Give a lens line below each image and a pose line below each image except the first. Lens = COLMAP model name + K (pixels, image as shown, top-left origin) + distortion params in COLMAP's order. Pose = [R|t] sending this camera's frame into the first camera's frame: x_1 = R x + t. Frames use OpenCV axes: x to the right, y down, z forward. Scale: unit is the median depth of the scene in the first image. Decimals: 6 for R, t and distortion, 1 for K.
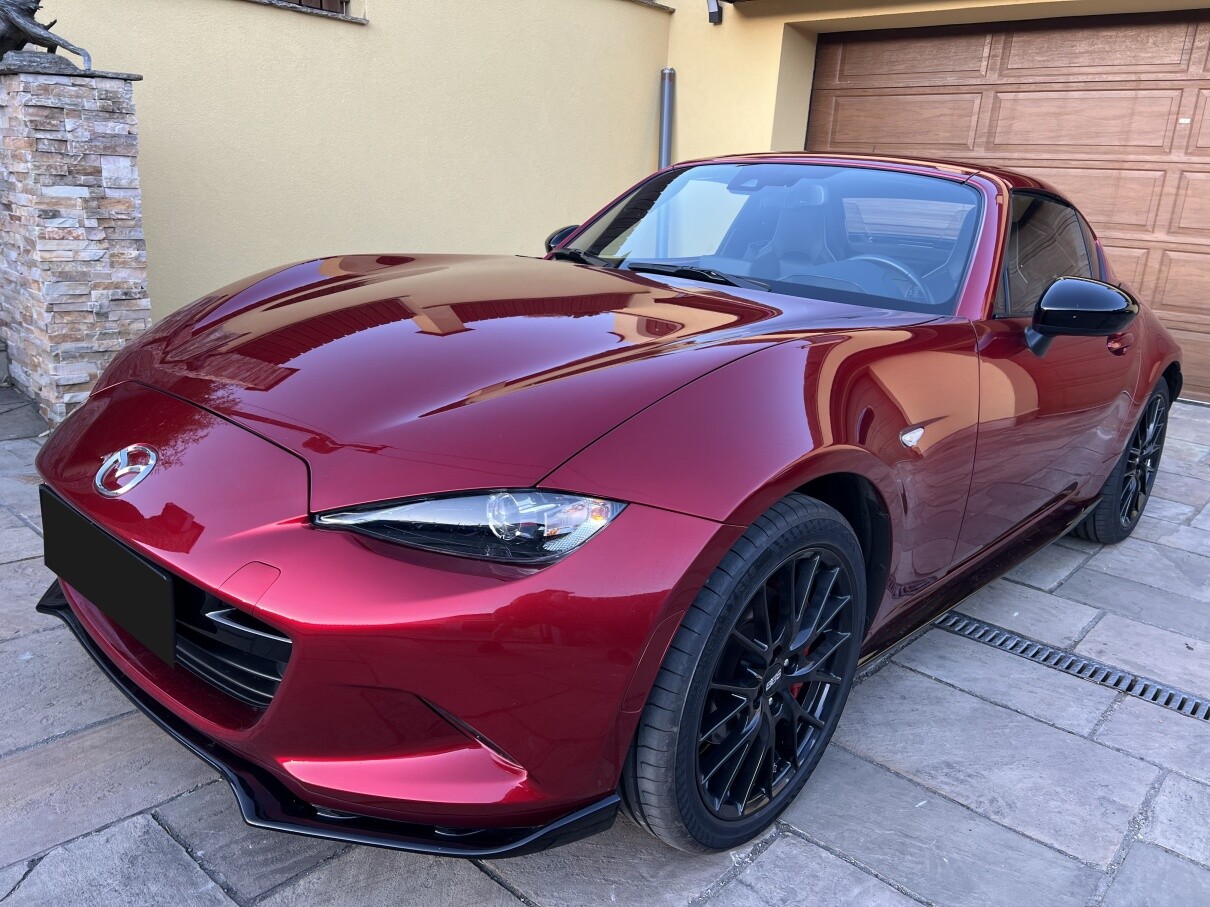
lens RADIAL K [[903.1, 0, 601.2], [0, 903.1, 448.5], [0, 0, 1]] dist [0.045633, -0.049080]
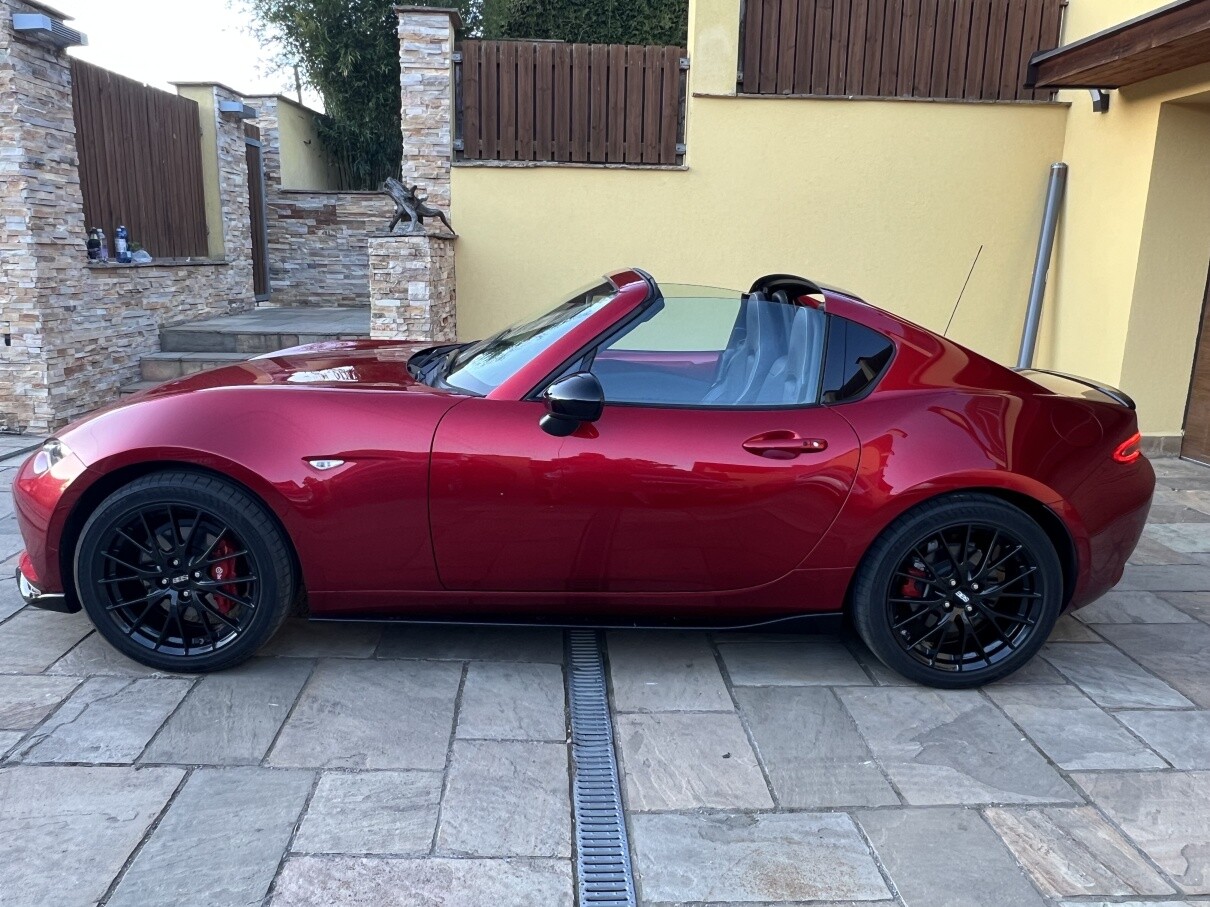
lens RADIAL K [[878.1, 0, 599.9], [0, 878.1, 447.5], [0, 0, 1]] dist [-0.004939, -0.002119]
pose [[0.704862, 0.107182, -0.701200, 0.843728], [-0.176404, 0.983950, -0.026923, -0.040486], [0.687060, 0.142672, 0.712456, 0.140418]]
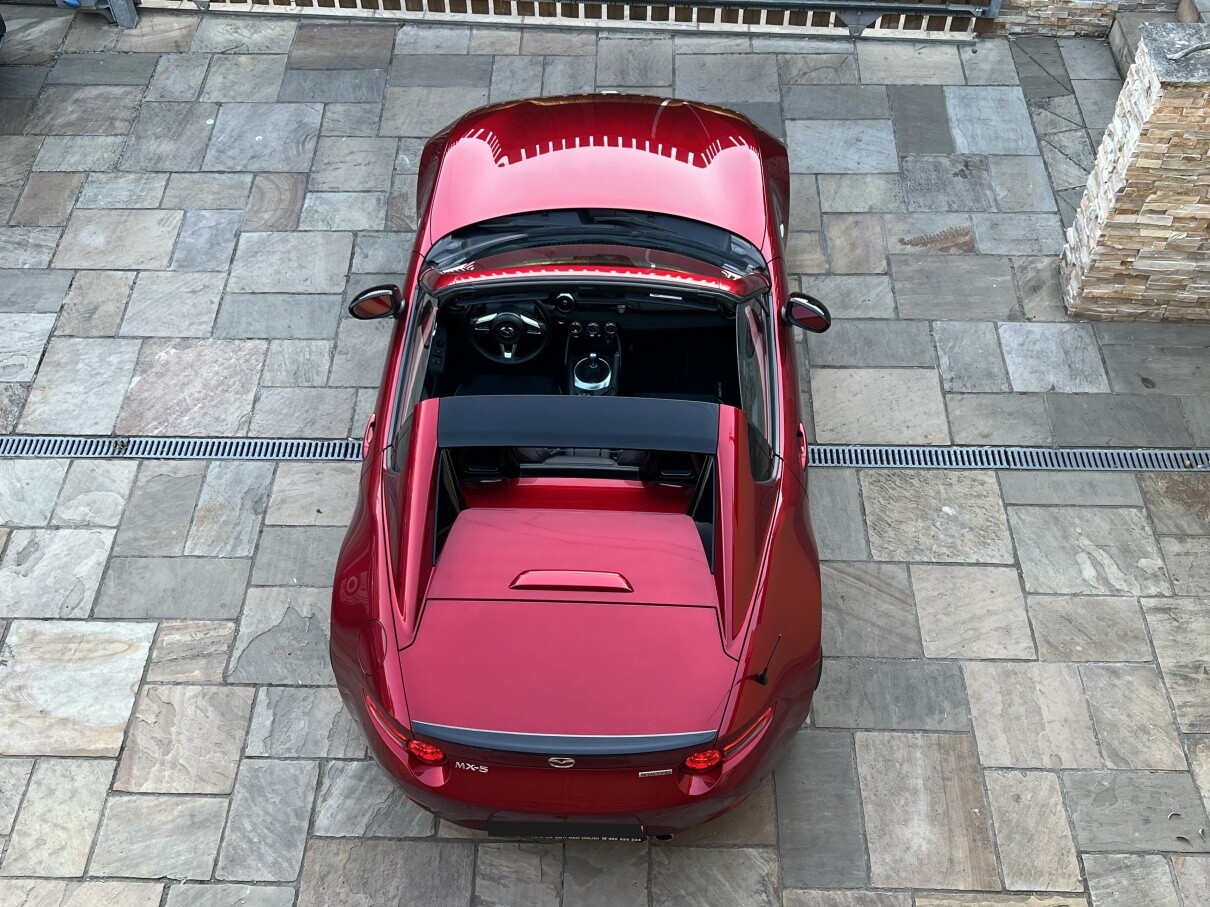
lens RADIAL K [[1263.4, 0, 598.6], [0, 1263.4, 457.5], [0, 0, 1]] dist [0.026254, 0.000000]
pose [[-0.760545, 0.465996, -0.452127, 0.890662], [-0.215119, 0.476167, 0.852636, -1.327434], [0.612613, 0.745730, -0.261902, 1.311554]]
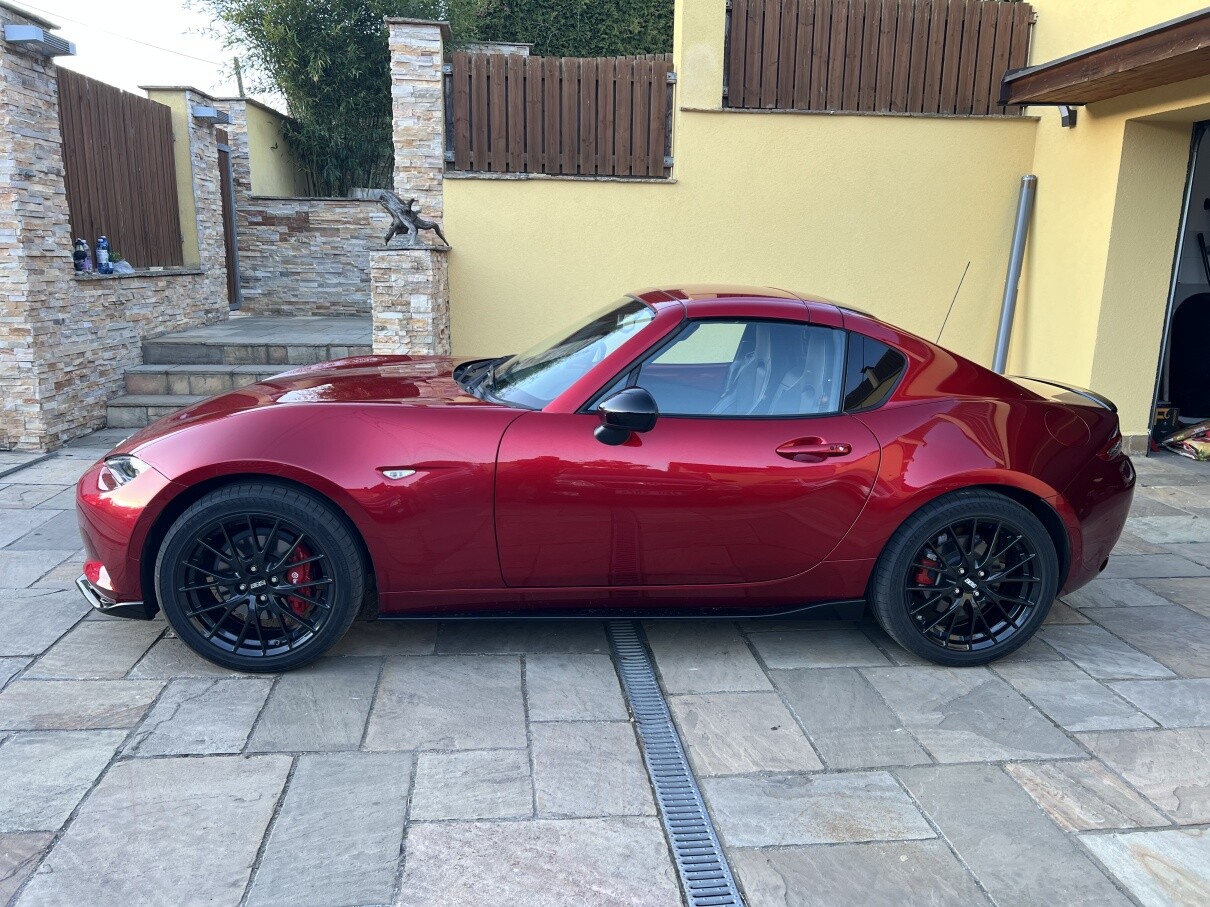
lens RADIAL K [[903.1, 0, 611.3], [0, 903.1, 453.7], [0, 0, 1]] dist [0.045633, -0.049080]
pose [[0.749754, 0.095059, -0.654853, 0.848891], [-0.158595, 0.986598, -0.038363, -0.023417], [0.642430, 0.132619, 0.754782, 0.010378]]
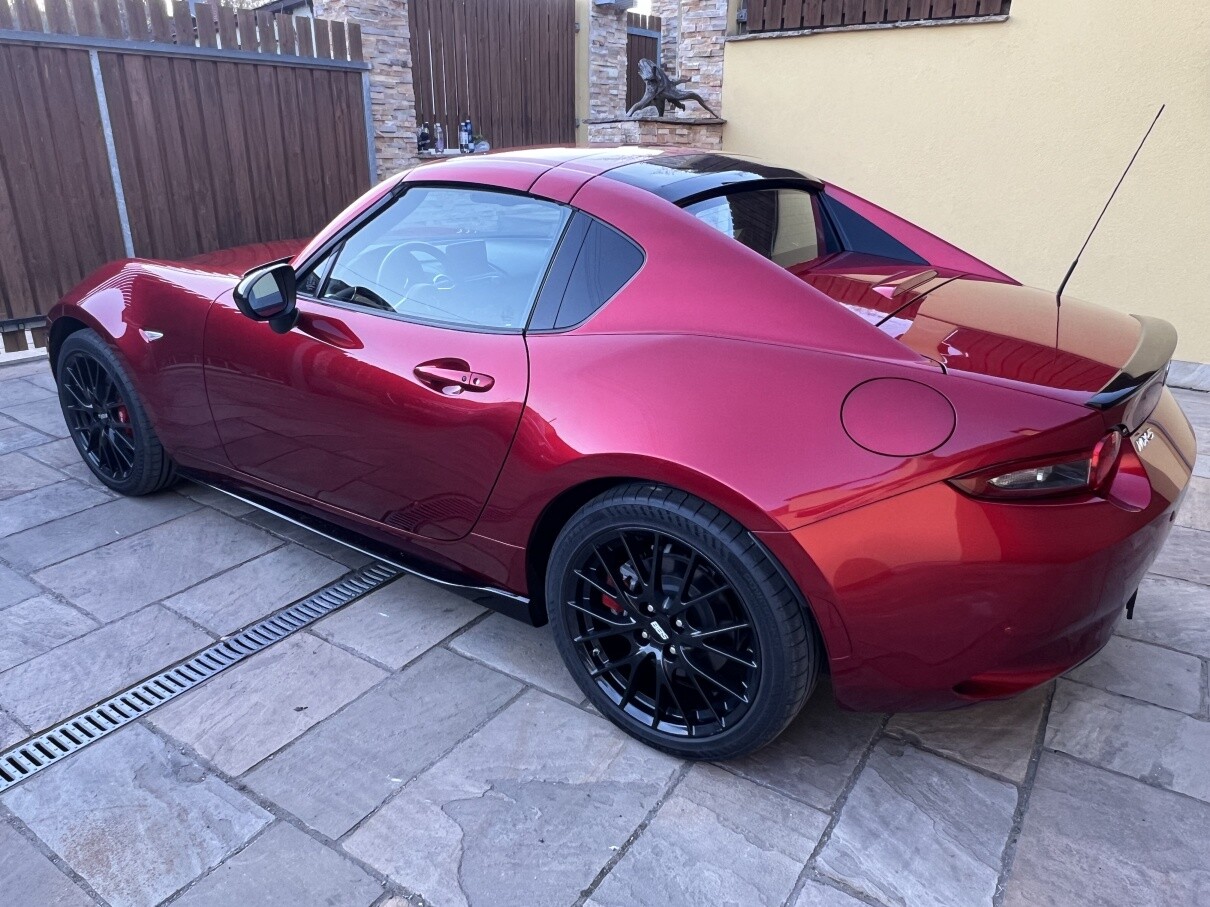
lens RADIAL K [[831.2, 0, 605.8], [0, 831.2, 455.6], [0, 0, 1]] dist [-0.002602, -0.002765]
pose [[0.145532, 0.294031, -0.944651, 0.985834], [-0.271492, 0.930032, 0.247655, -0.204561], [0.951374, 0.220423, 0.215176, 0.760007]]
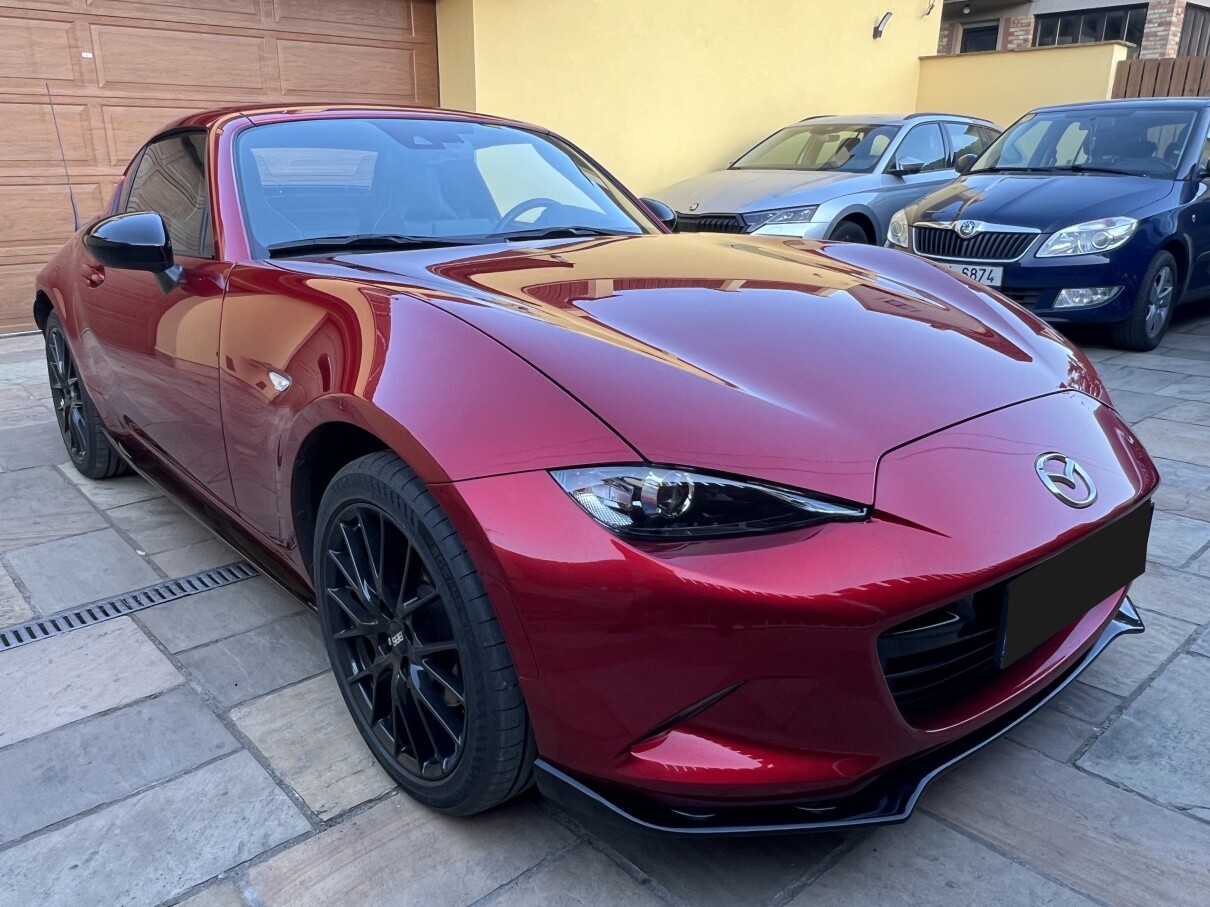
lens RADIAL K [[918.8, 0, 584.1], [0, 918.8, 440.8], [0, 0, 1]] dist [-0.001404, 0.011108]
pose [[0.123803, -0.356847, 0.925923, -0.634366], [0.287248, 0.906039, 0.310776, -0.199399], [-0.949822, 0.227495, 0.214674, 0.541988]]
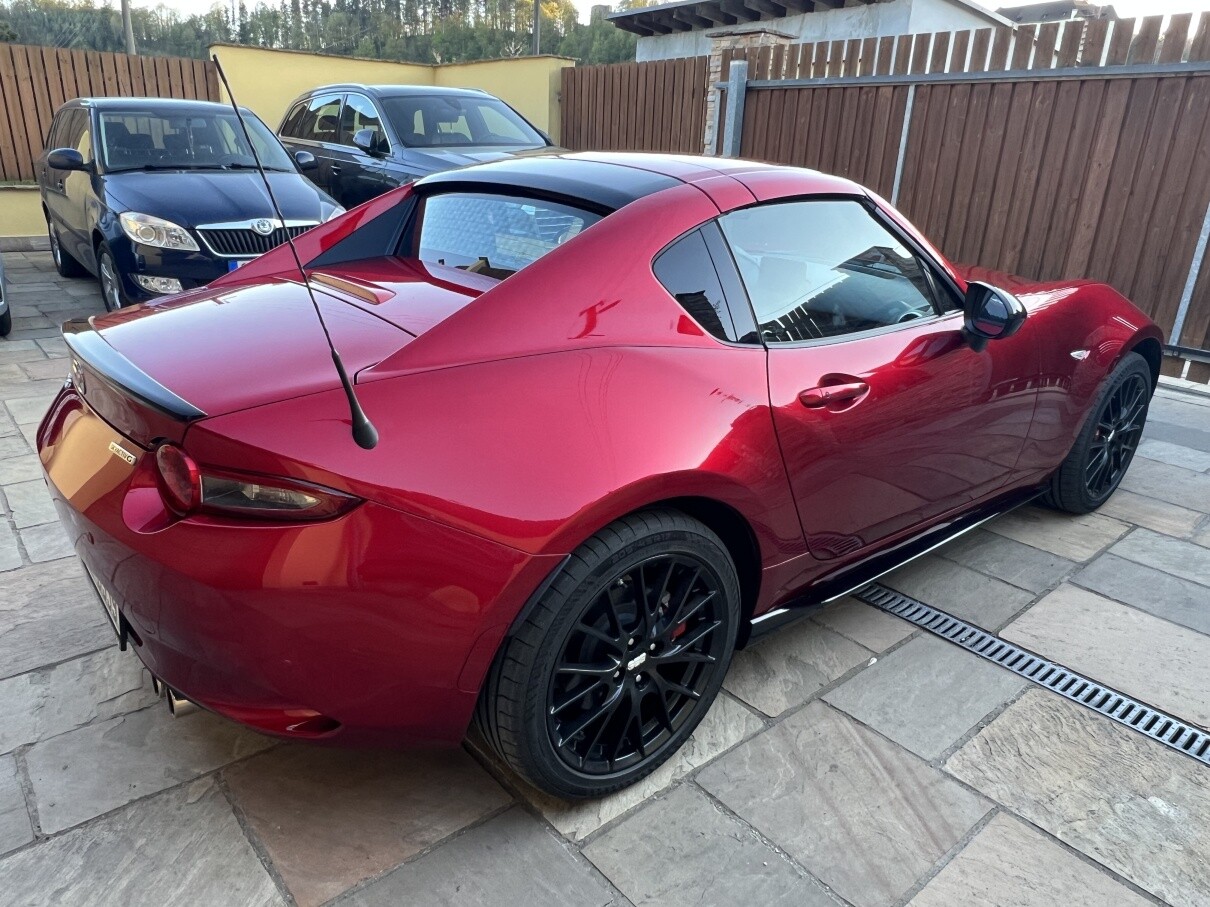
lens RADIAL K [[831.2, 0, 592.3], [0, 831.2, 456.2], [0, 0, 1]] dist [-0.002602, -0.002765]
pose [[-0.984414, -0.144847, 0.099740, 0.187265], [-0.055502, 0.794034, 0.605334, -0.486921], [-0.166878, 0.590364, -0.789697, 1.549042]]
